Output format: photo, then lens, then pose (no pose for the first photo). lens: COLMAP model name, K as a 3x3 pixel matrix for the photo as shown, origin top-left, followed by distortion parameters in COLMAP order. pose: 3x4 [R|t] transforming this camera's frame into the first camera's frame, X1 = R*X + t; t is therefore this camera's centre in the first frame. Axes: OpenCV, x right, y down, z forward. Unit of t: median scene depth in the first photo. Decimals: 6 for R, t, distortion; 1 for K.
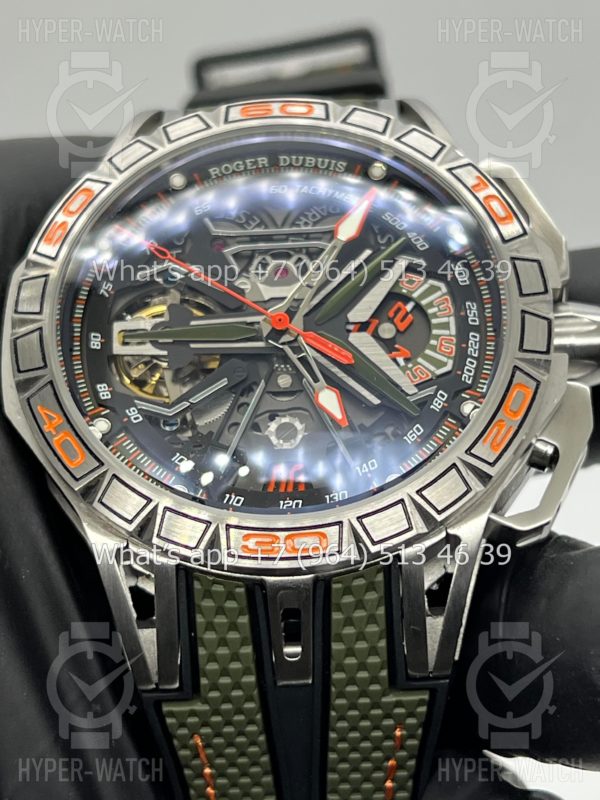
lens RADIAL K [[1875.0, 0, 297.9], [0, 1875.0, 395.7], [0, 0, 1]] dist [0.239808, 0.000000]
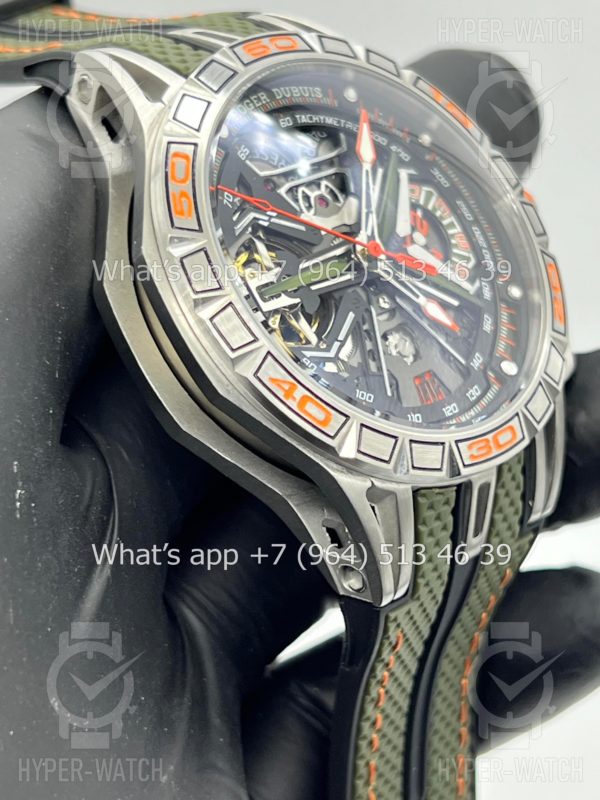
lens RADIAL K [[1875.0, 0, 306.6], [0, 1875.0, 392.7], [0, 0, 1]] dist [0.239808, 0.000000]
pose [[0.666488, -0.245889, 0.703798, -0.818802], [0.135393, 0.968266, 0.210072, -0.192475], [-0.733118, -0.044722, 0.678629, 0.285053]]
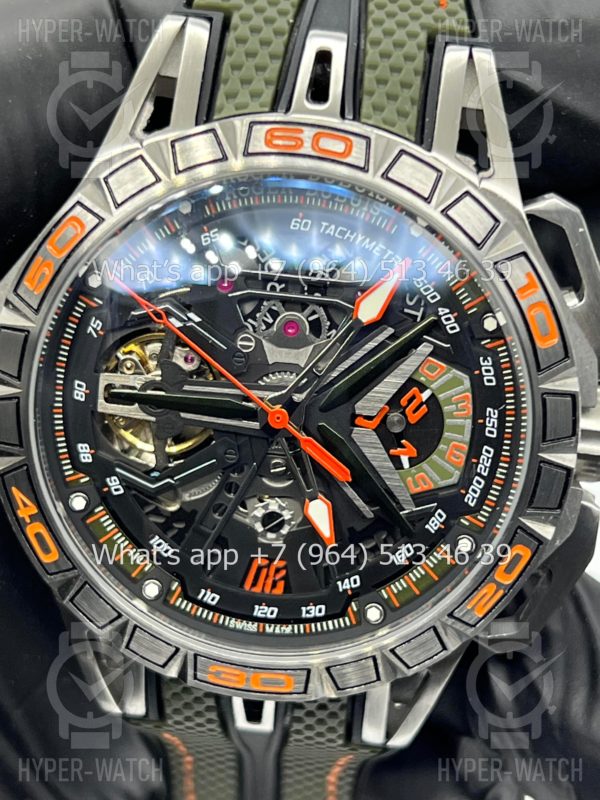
lens RADIAL K [[1875.0, 0, 297.6], [0, 1875.0, 425.1], [0, 0, 1]] dist [0.239808, 0.000000]
pose [[0.991494, 0.130051, -0.005121, 0.004854], [-0.096273, 0.759316, 0.643561, -0.622930], [0.087584, -0.637594, 0.765378, 0.298592]]
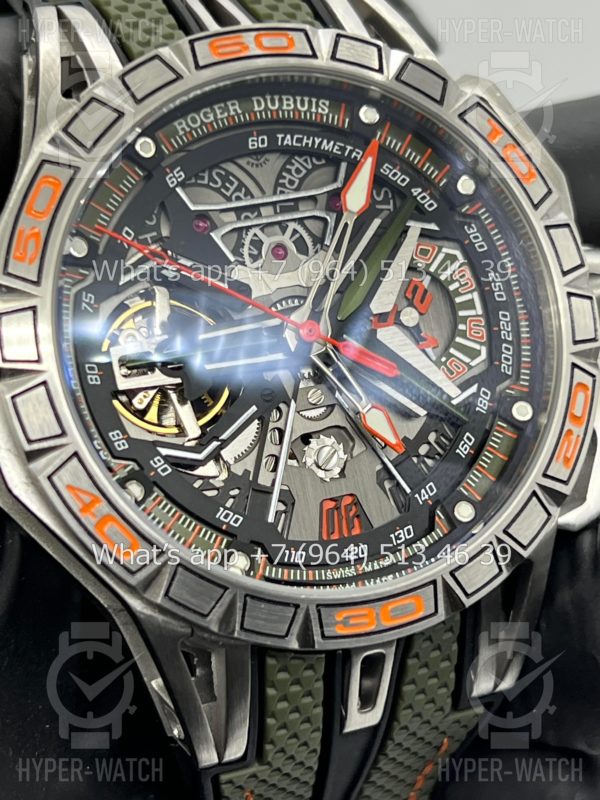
lens RADIAL K [[1875.0, 0, 292.1], [0, 1875.0, 407.2], [0, 0, 1]] dist [0.239808, 0.000000]
pose [[0.918714, -0.144770, 0.367431, -0.334301], [0.013234, 0.941151, 0.337728, -0.294421], [-0.394701, -0.305413, 0.866564, 0.251442]]
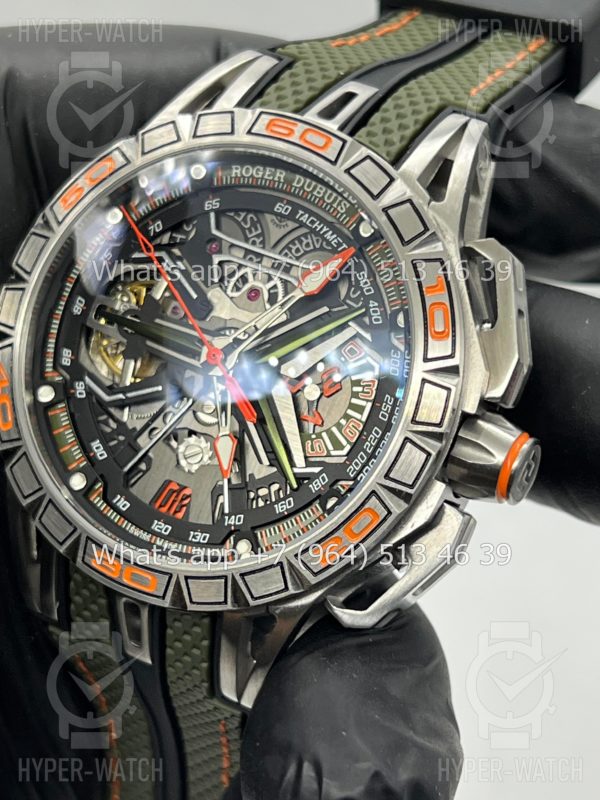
lens RADIAL K [[1875.0, 0, 298.2], [0, 1875.0, 408.3], [0, 0, 1]] dist [0.239808, 0.000000]
pose [[0.869204, 0.360892, -0.337996, 0.401053], [-0.194635, 0.878116, 0.437069, -0.486659], [0.454534, -0.314116, 0.833505, 0.123442]]
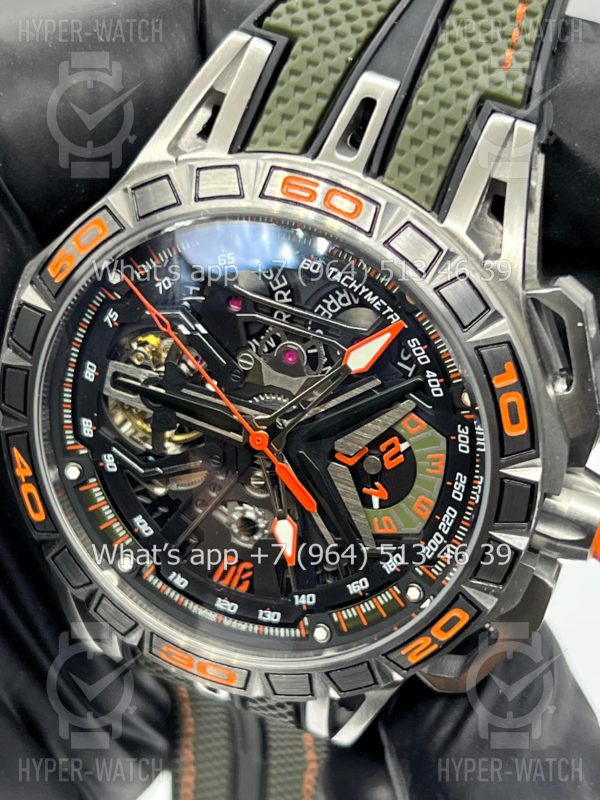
lens RADIAL K [[1875.0, 0, 301.5], [0, 1875.0, 414.1], [0, 0, 1]] dist [0.239808, 0.000000]
pose [[0.931436, 0.334150, -0.144121, 0.143494], [-0.111282, 0.638611, 0.761441, -0.775903], [0.346472, -0.693196, 0.632010, 0.410401]]
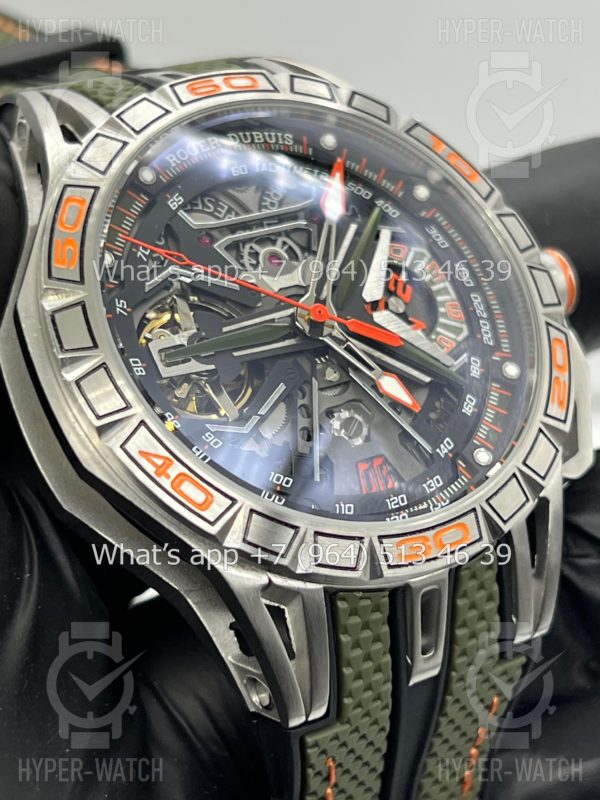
lens RADIAL K [[1875.0, 0, 300.8], [0, 1875.0, 400.5], [0, 0, 1]] dist [0.239808, 0.000000]
pose [[0.830080, -0.180957, 0.527467, -0.522221], [0.139447, 0.983191, 0.117852, -0.108761], [-0.539927, -0.024274, 0.841362, 0.206867]]
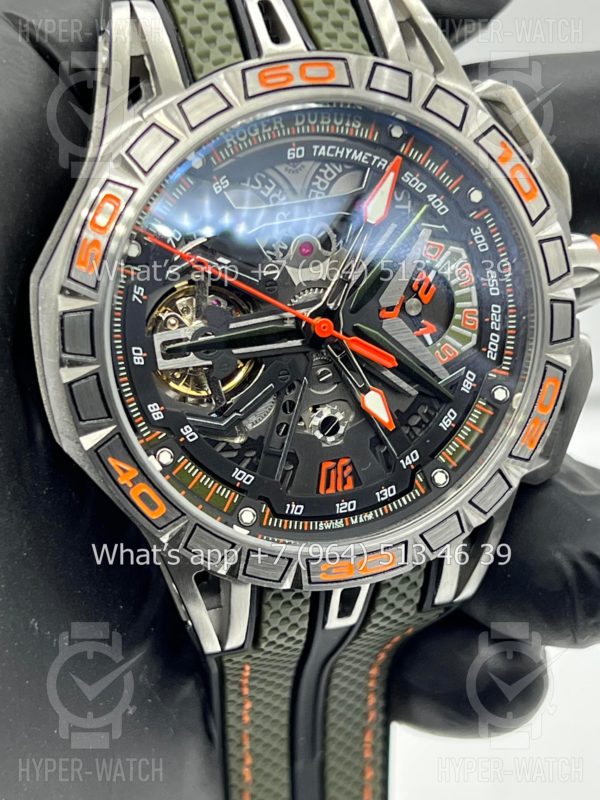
lens RADIAL K [[1875.0, 0, 292.7], [0, 1875.0, 402.2], [0, 0, 1]] dist [0.239808, 0.000000]
pose [[0.946656, -0.149139, 0.285656, -0.317972], [-0.048556, 0.810319, 0.583975, -0.592526], [-0.318566, -0.566693, 0.759851, 0.215754]]
